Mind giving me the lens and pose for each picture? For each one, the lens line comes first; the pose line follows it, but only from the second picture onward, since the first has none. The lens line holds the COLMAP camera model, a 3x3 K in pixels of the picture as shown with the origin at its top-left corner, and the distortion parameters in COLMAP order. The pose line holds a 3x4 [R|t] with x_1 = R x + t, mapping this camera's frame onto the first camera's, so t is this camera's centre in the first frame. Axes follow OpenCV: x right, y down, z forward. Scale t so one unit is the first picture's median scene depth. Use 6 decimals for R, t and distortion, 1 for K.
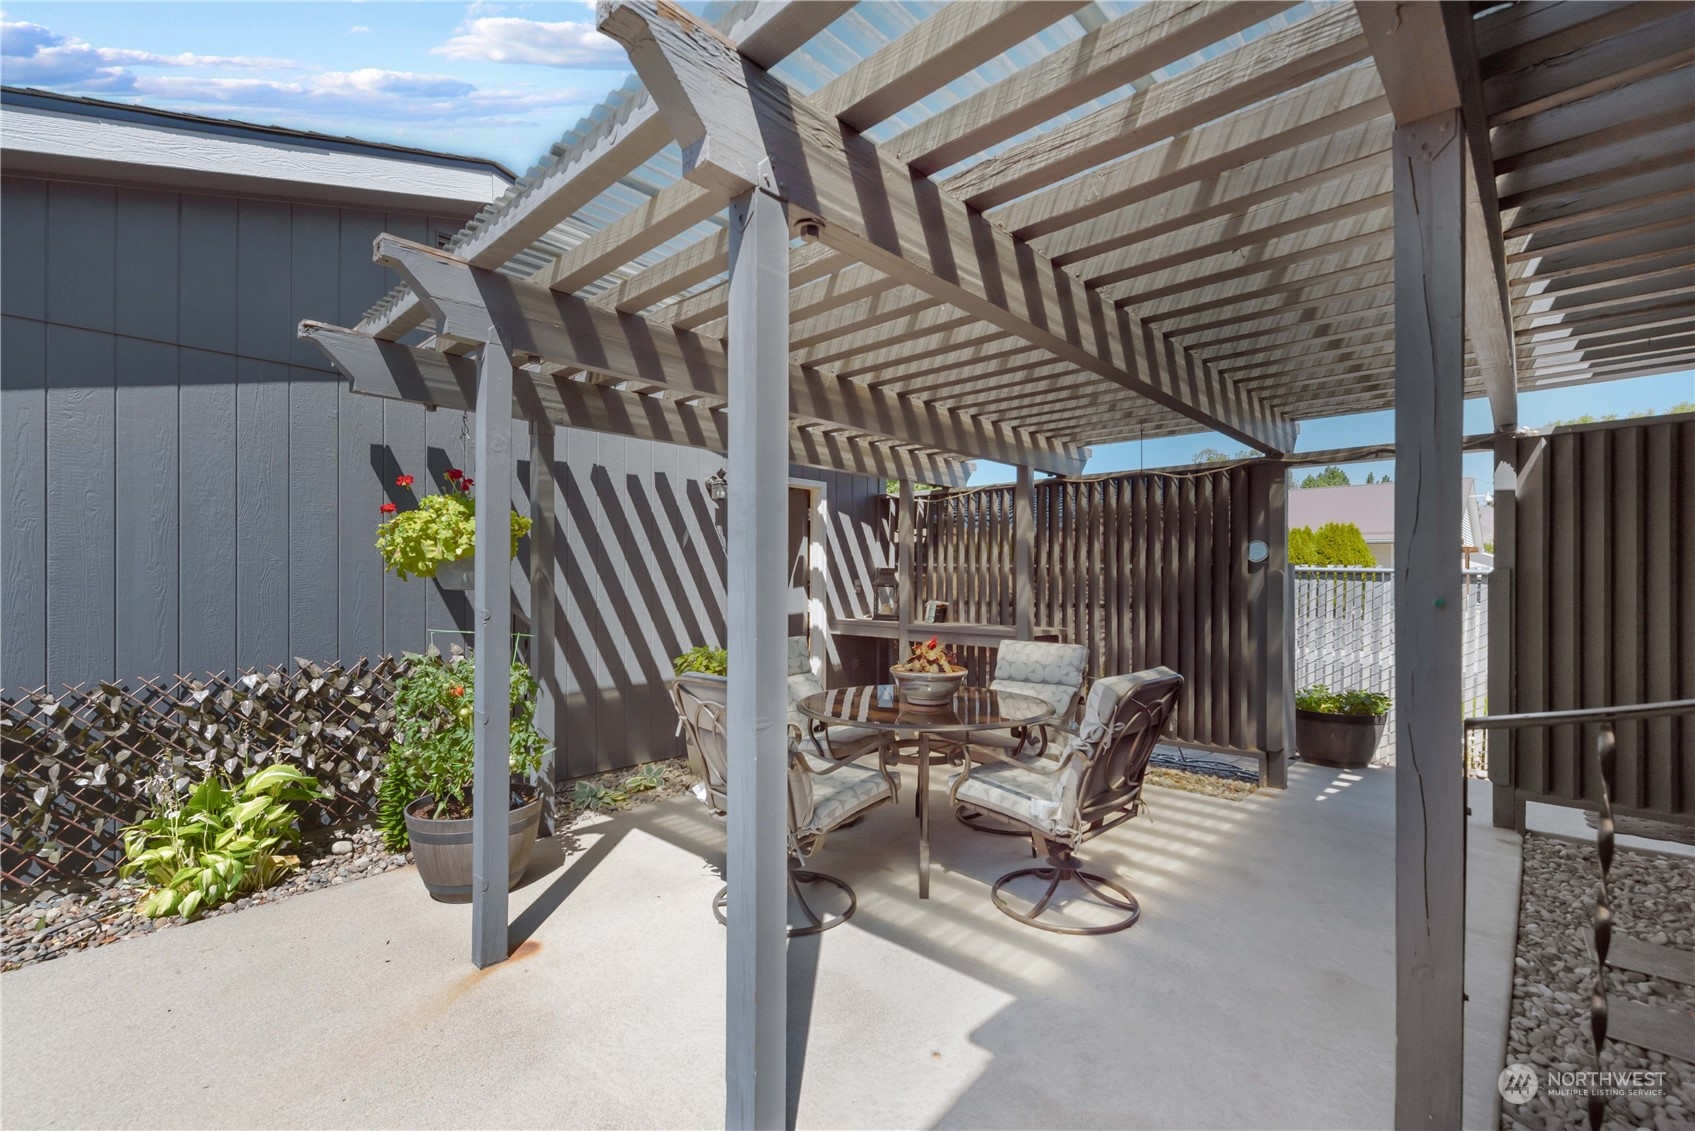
lens RADIAL K [[739.1, 0, 847.5], [0, 739.1, 571.0], [0, 0, 1]] dist [0.000650, 0.000509]
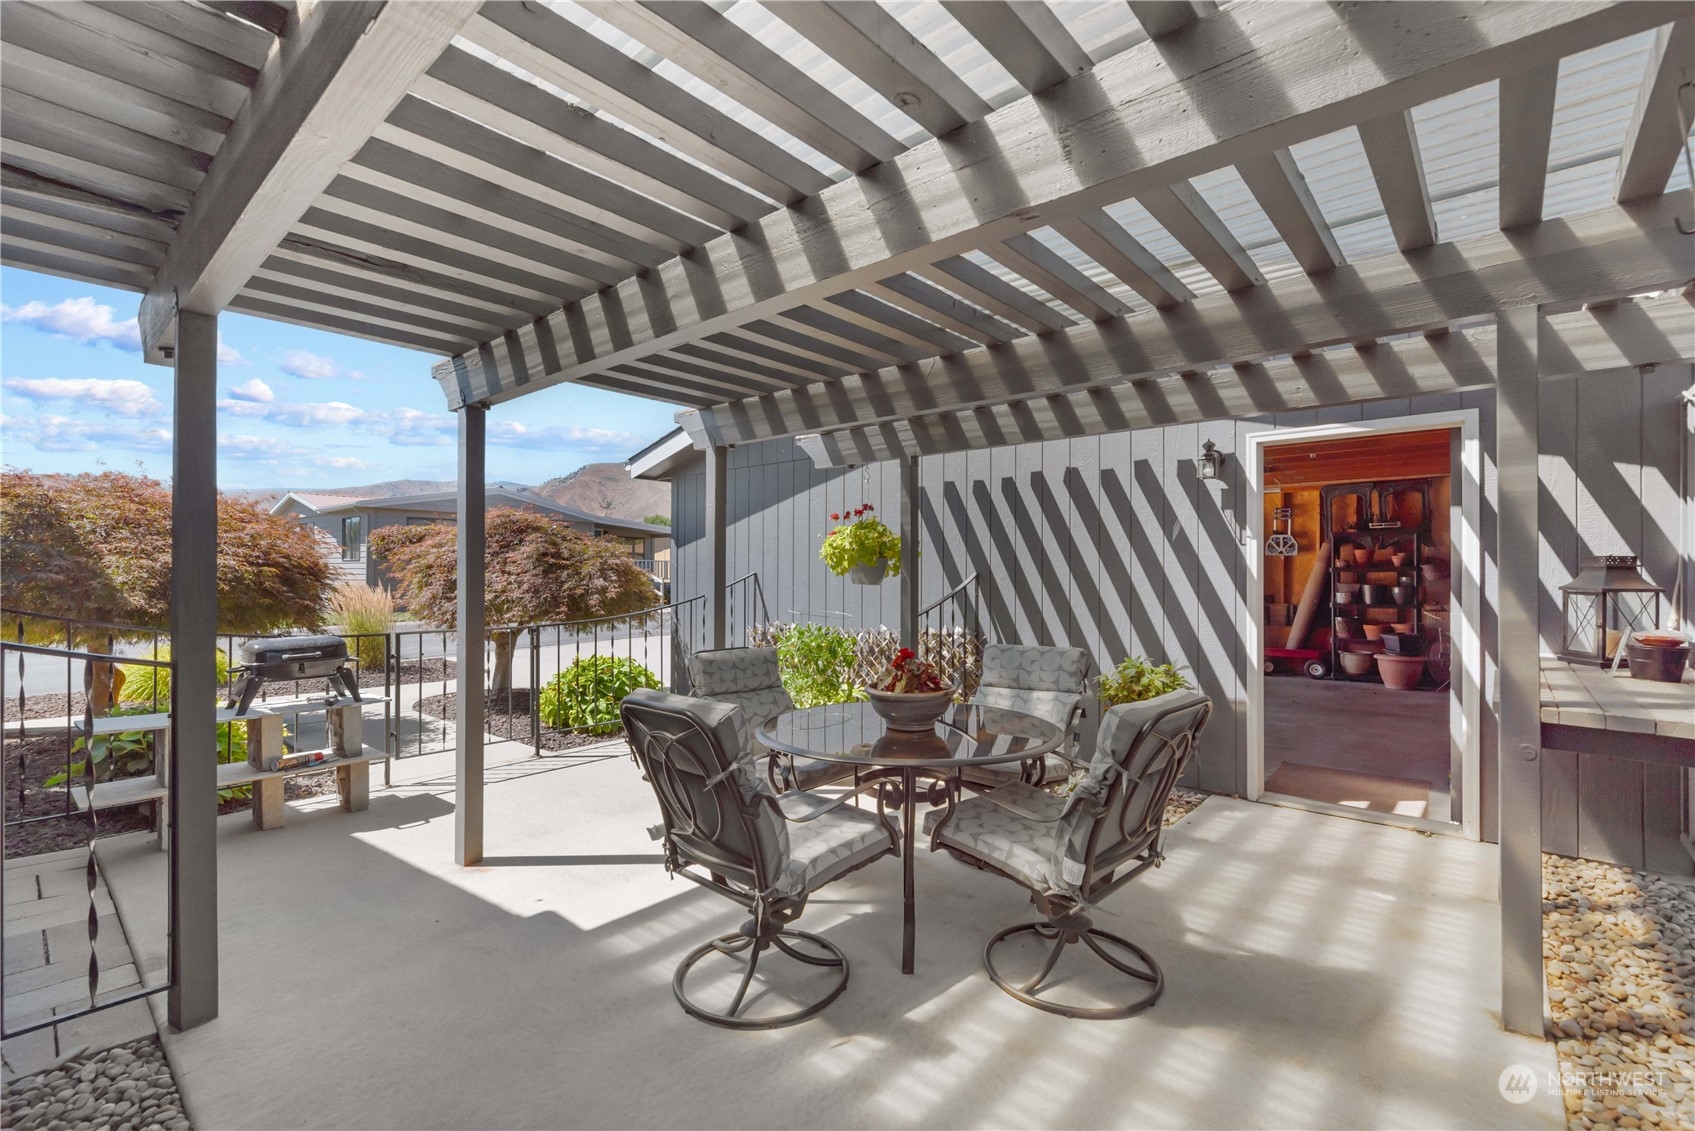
lens RADIAL K [[739.1, 0, 860.3], [0, 739.1, 575.1], [0, 0, 1]] dist [0.000650, 0.000509]
pose [[0.049649, -0.006324, -0.998747, 0.786139], [0.010662, 0.999926, -0.005802, 0.010296], [0.998710, -0.010360, 0.049713, 0.758233]]
